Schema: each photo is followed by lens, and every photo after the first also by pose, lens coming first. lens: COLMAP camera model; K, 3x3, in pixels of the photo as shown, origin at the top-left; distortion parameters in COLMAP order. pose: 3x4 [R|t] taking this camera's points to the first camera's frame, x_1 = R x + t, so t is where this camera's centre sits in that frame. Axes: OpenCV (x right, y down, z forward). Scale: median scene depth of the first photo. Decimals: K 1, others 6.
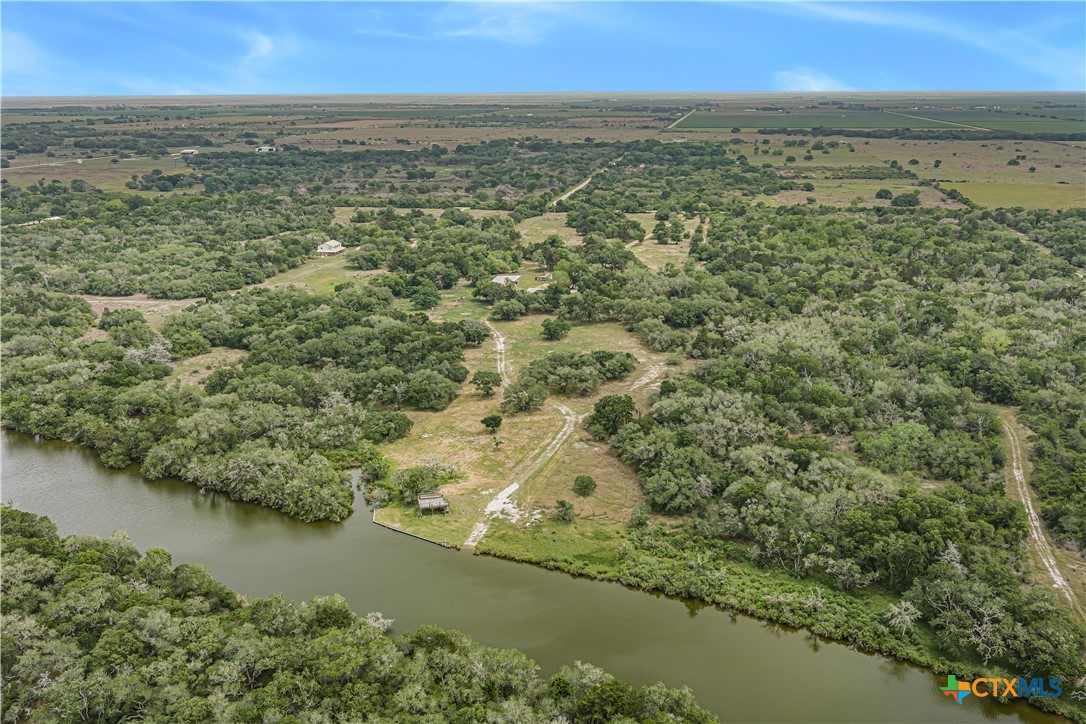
lens RADIAL K [[909.7, 0, 543.0], [0, 909.7, 362.0], [0, 0, 1]] dist [-0.004036, -0.017014]
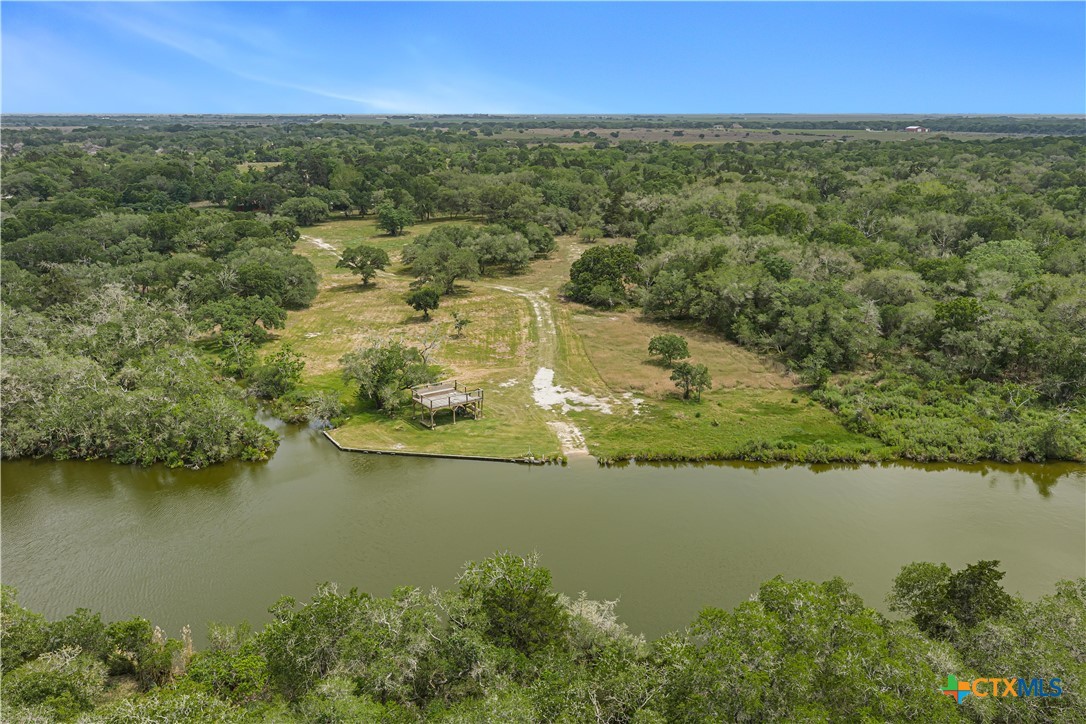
lens RADIAL K [[909.7, 0, 543.0], [0, 909.7, 362.0], [0, 0, 1]] dist [-0.004036, -0.017014]
pose [[0.915214, -0.098252, 0.390806, -0.250893], [0.109847, 0.993921, -0.007368, 0.134844], [-0.387706, 0.049672, 0.920444, 0.484971]]
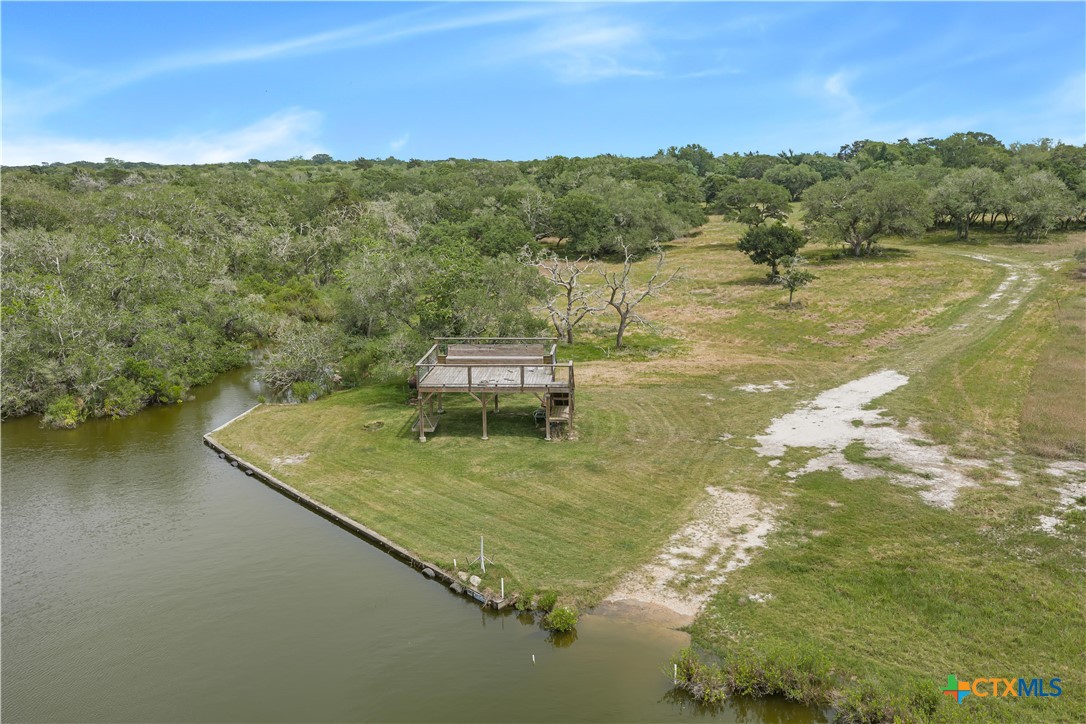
lens RADIAL K [[909.7, 0, 543.0], [0, 909.7, 362.0], [0, 0, 1]] dist [-0.004036, -0.017014]
pose [[0.964798, 0.052620, -0.257673, -0.055822], [-0.072834, 0.994917, -0.069536, 0.154217], [0.252704, 0.085855, 0.963727, 0.759951]]
